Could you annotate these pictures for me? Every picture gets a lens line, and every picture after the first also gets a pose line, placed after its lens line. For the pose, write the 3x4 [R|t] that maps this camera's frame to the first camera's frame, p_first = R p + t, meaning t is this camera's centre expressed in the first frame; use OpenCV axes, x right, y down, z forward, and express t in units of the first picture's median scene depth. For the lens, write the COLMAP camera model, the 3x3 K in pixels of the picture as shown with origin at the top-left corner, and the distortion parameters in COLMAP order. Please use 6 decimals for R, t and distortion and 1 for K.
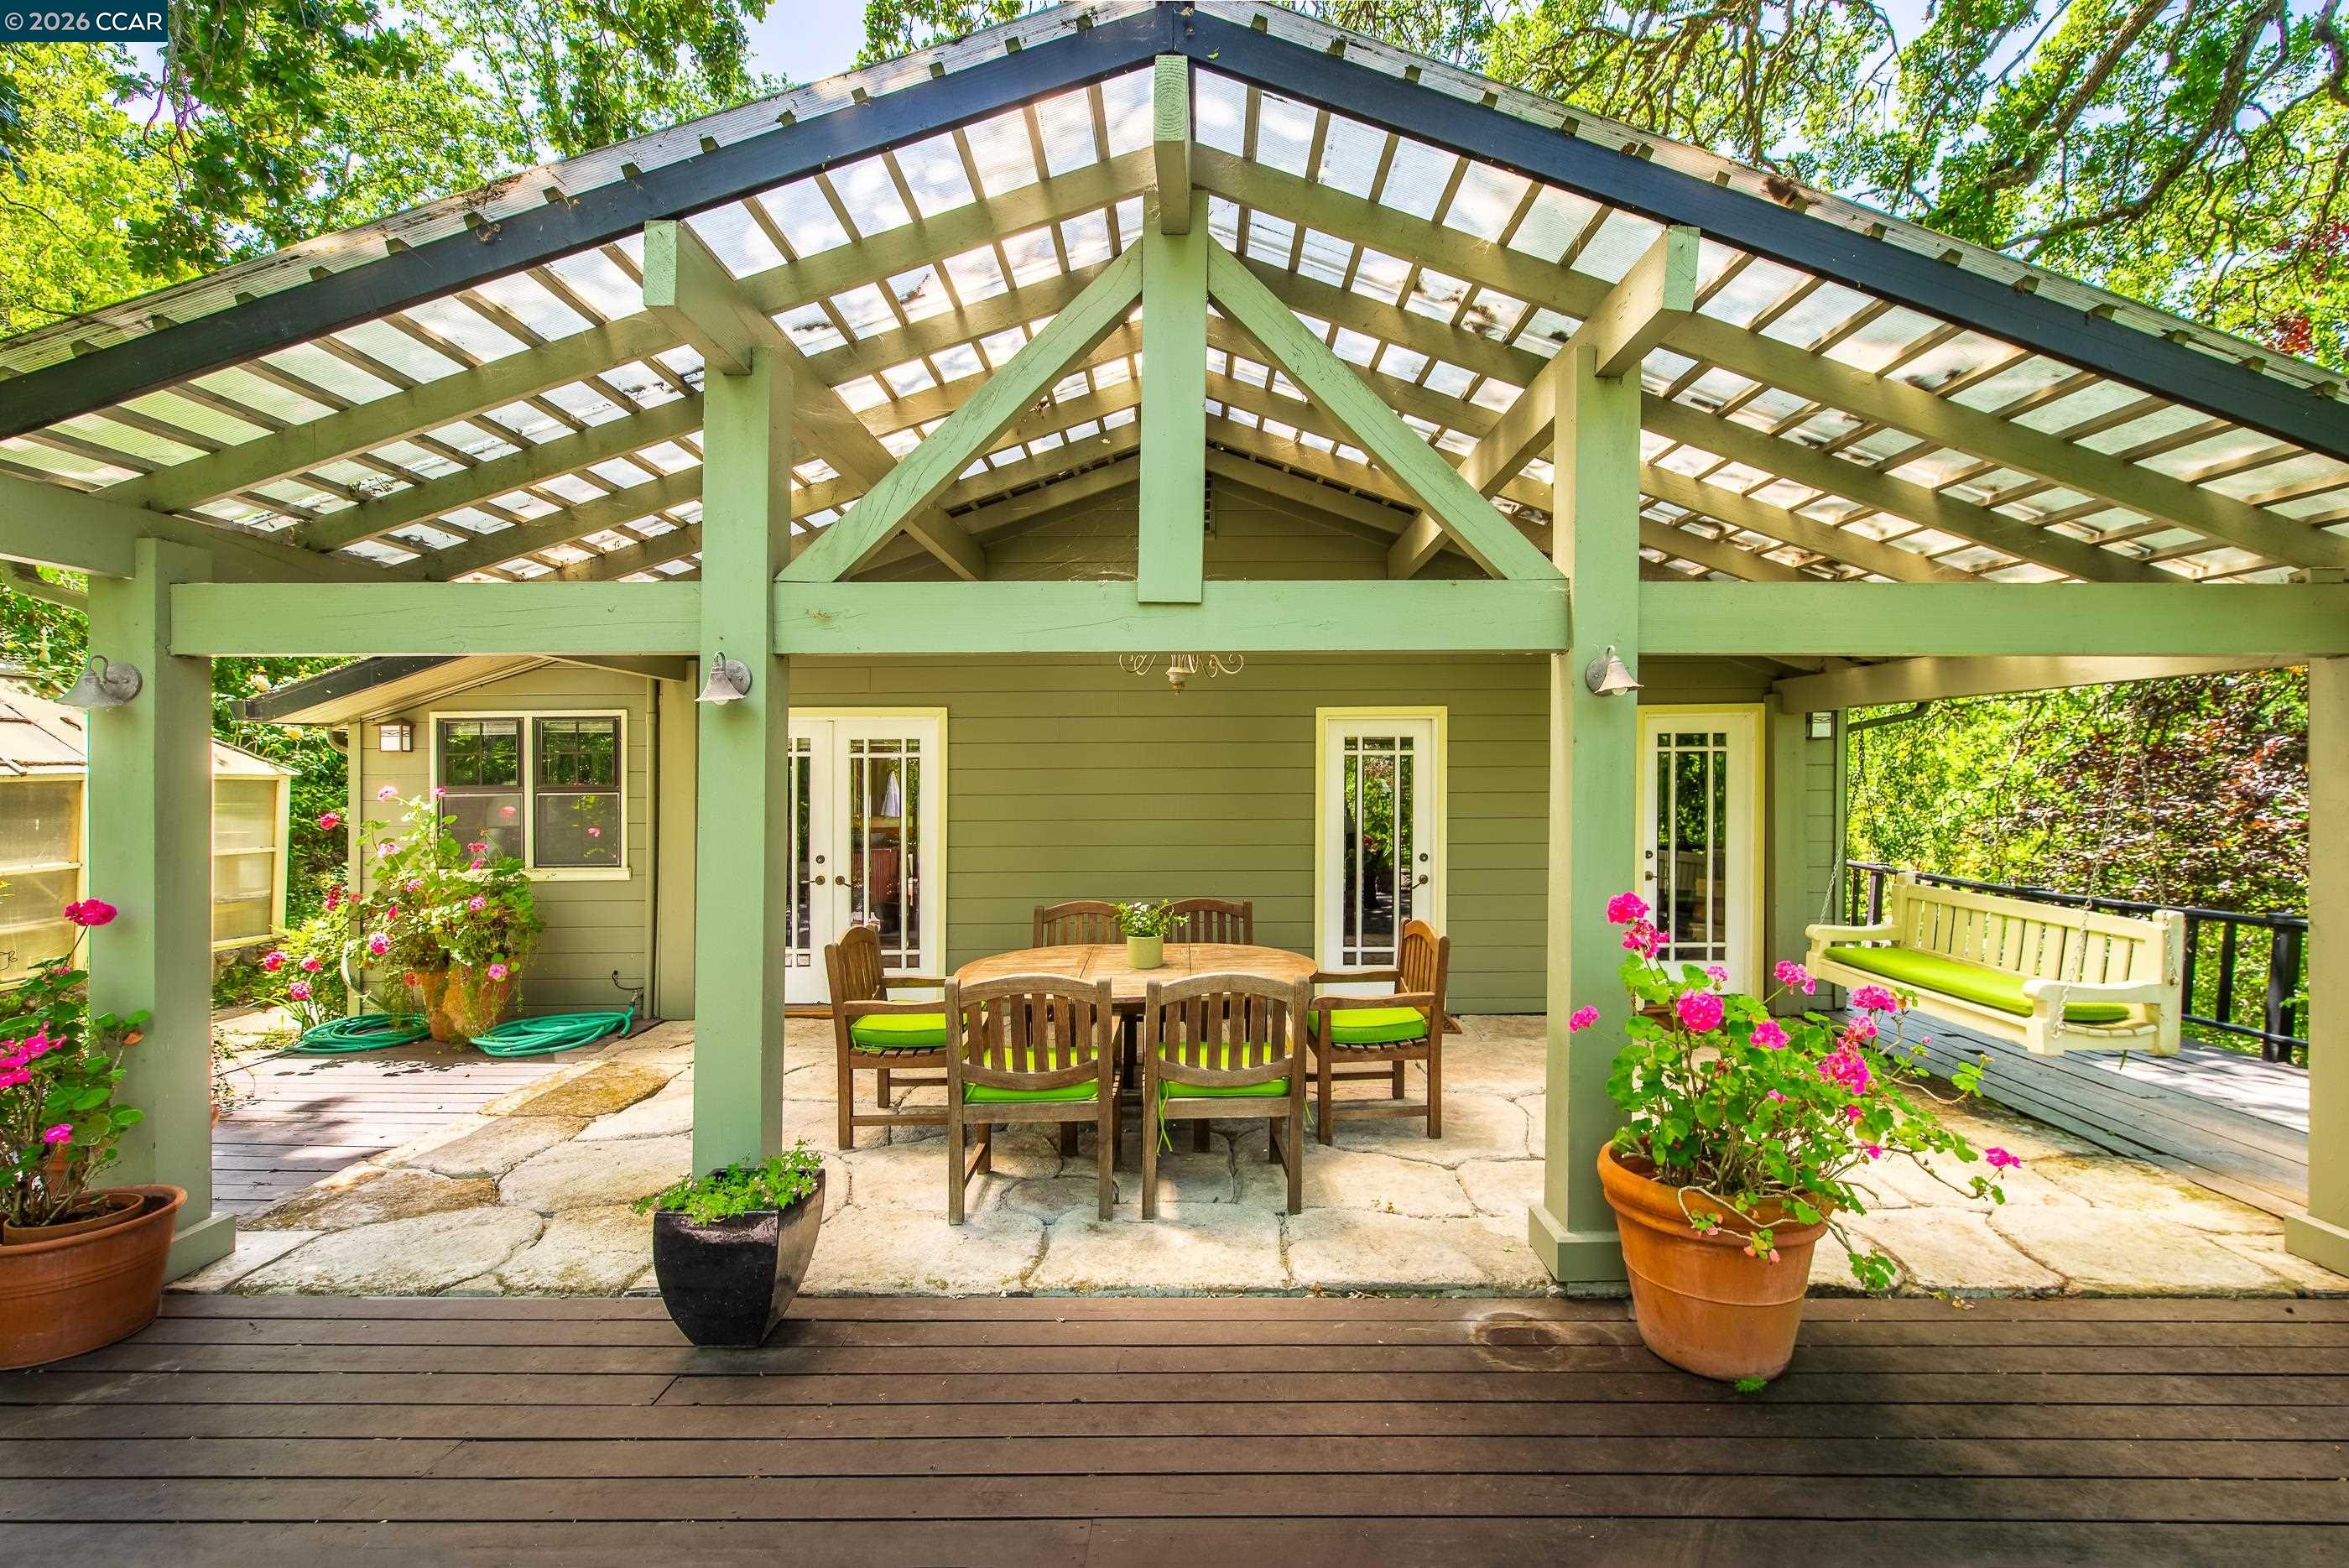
lens RADIAL K [[956.4, 0, 1189.1], [0, 956.4, 796.7], [0, 0, 1]] dist [0.002597, -0.000712]
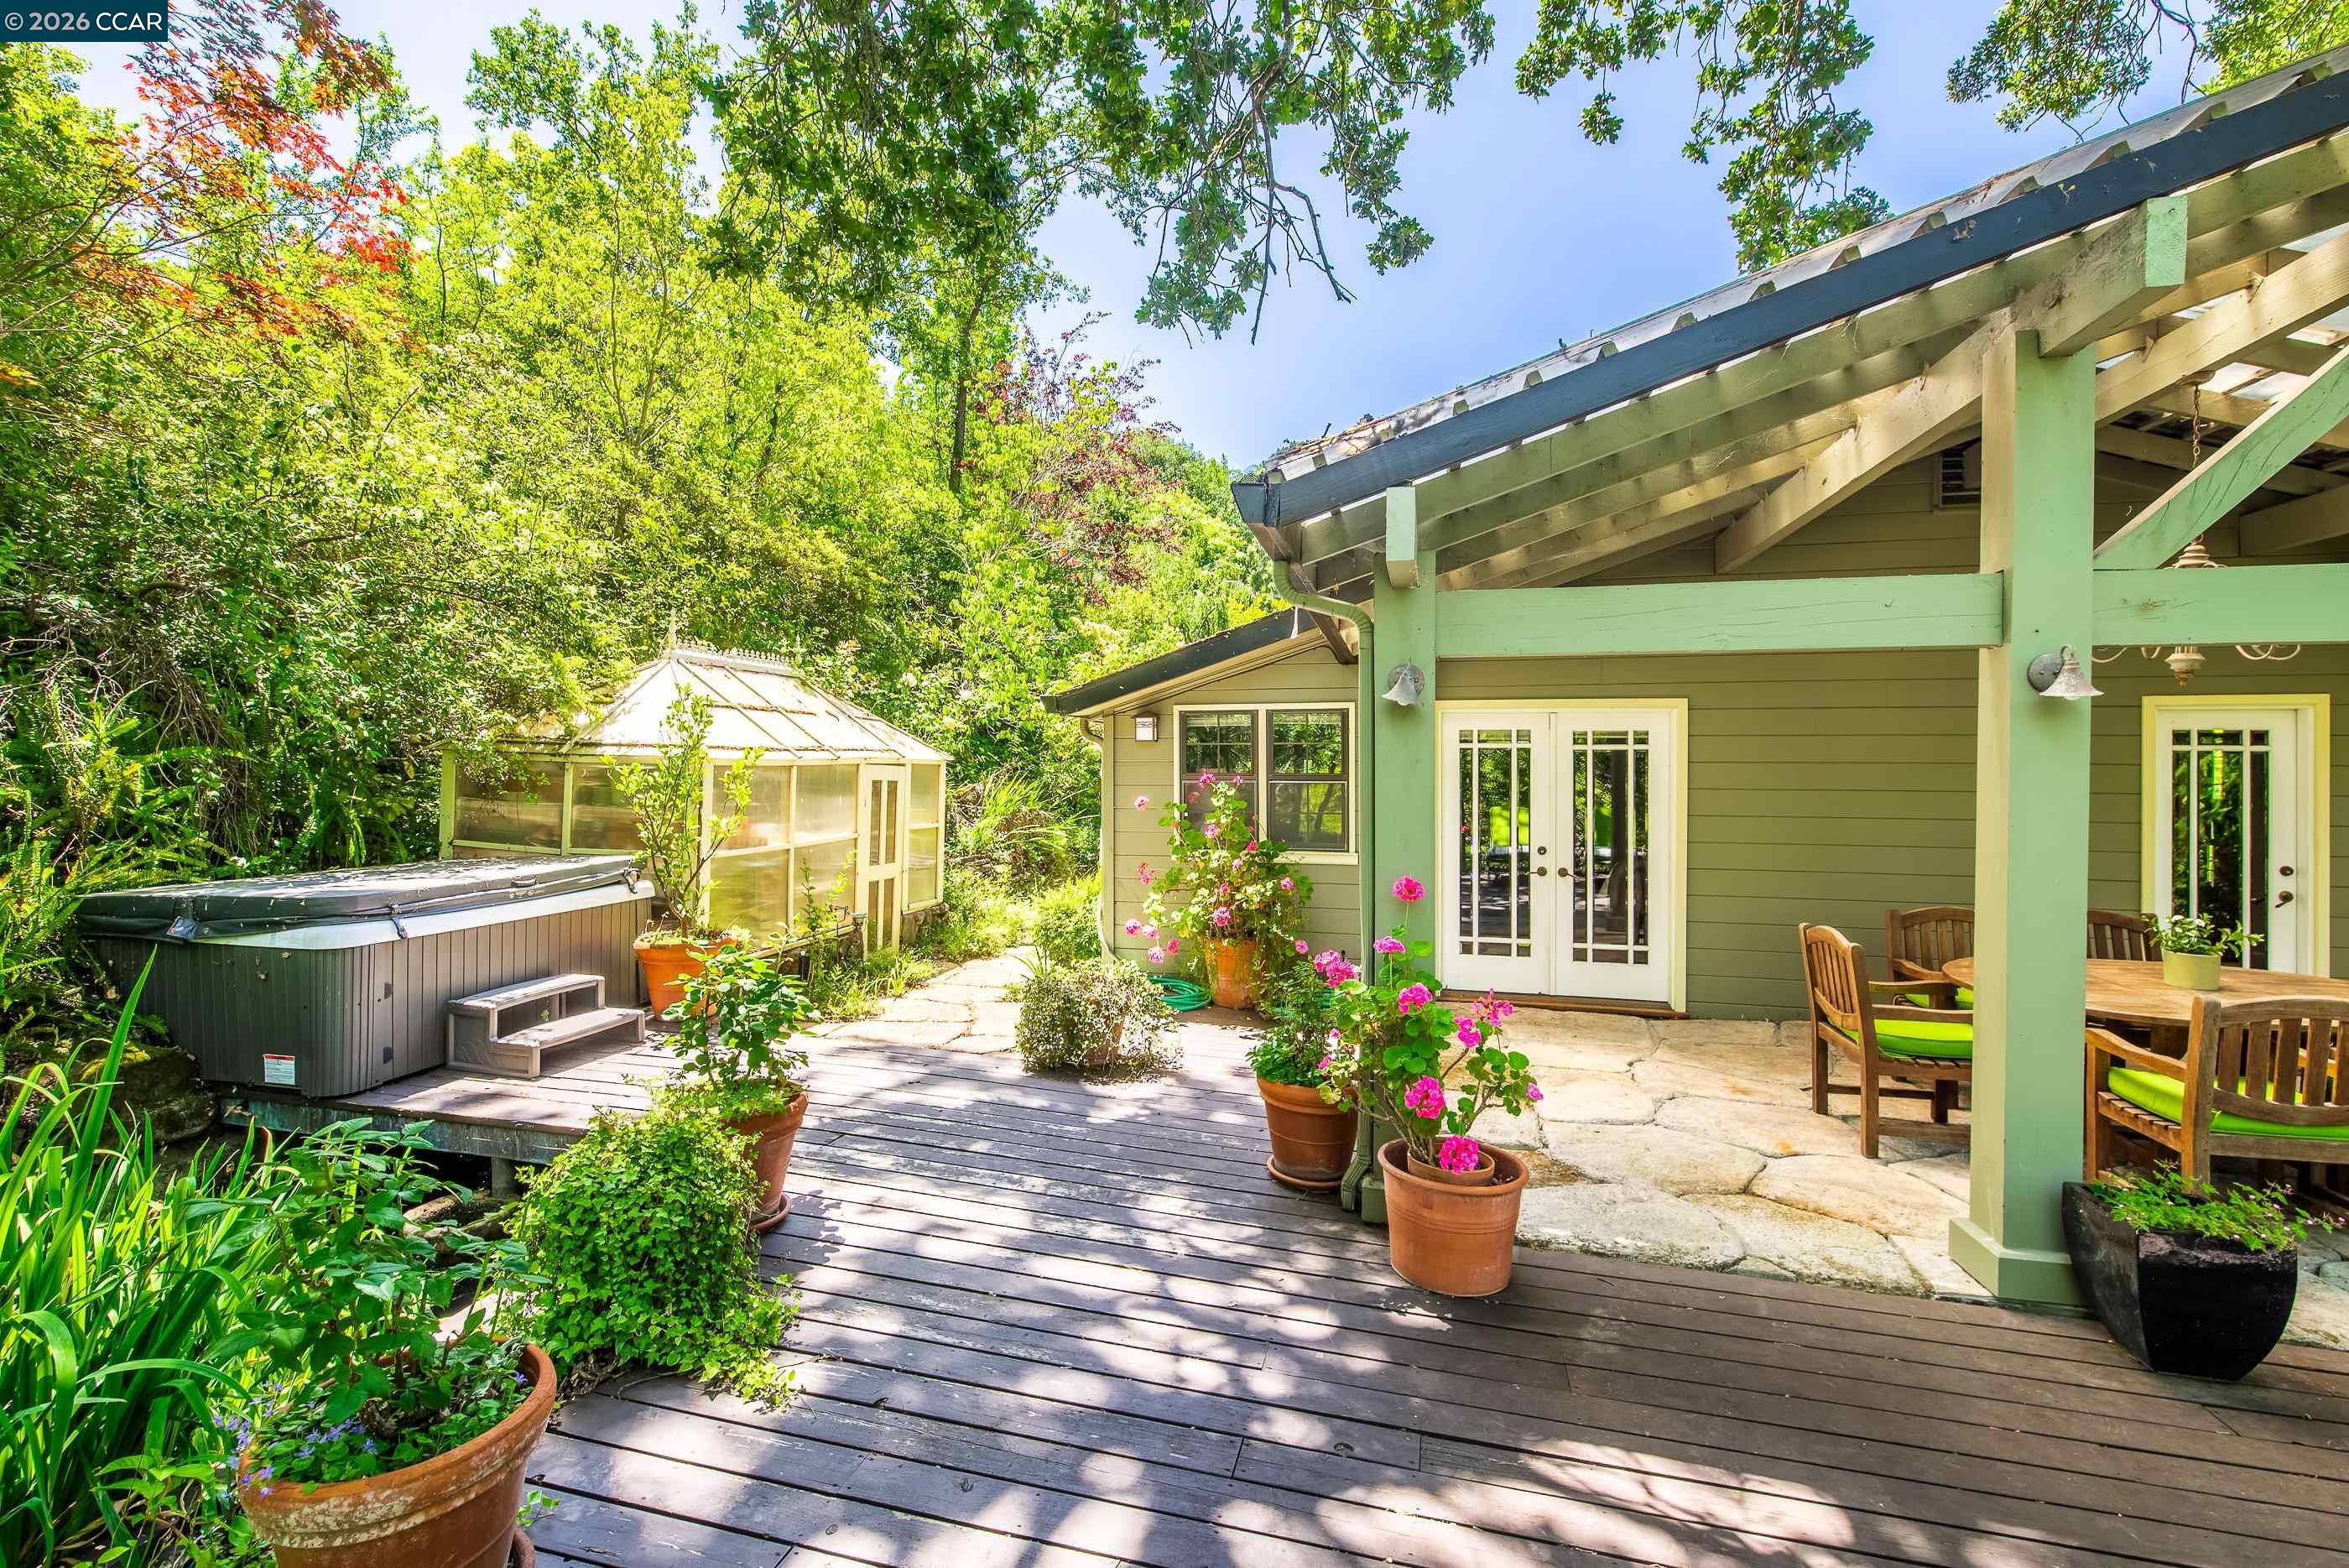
lens RADIAL K [[956.4, 0, 1216.6], [0, 956.4, 776.4], [0, 0, 1]] dist [0.002597, -0.000712]
pose [[0.971694, 0.013418, -0.235864, -0.484561], [-0.015933, 0.999835, -0.008761, 0.001655], [0.235707, 0.012271, 0.971747, -0.061829]]
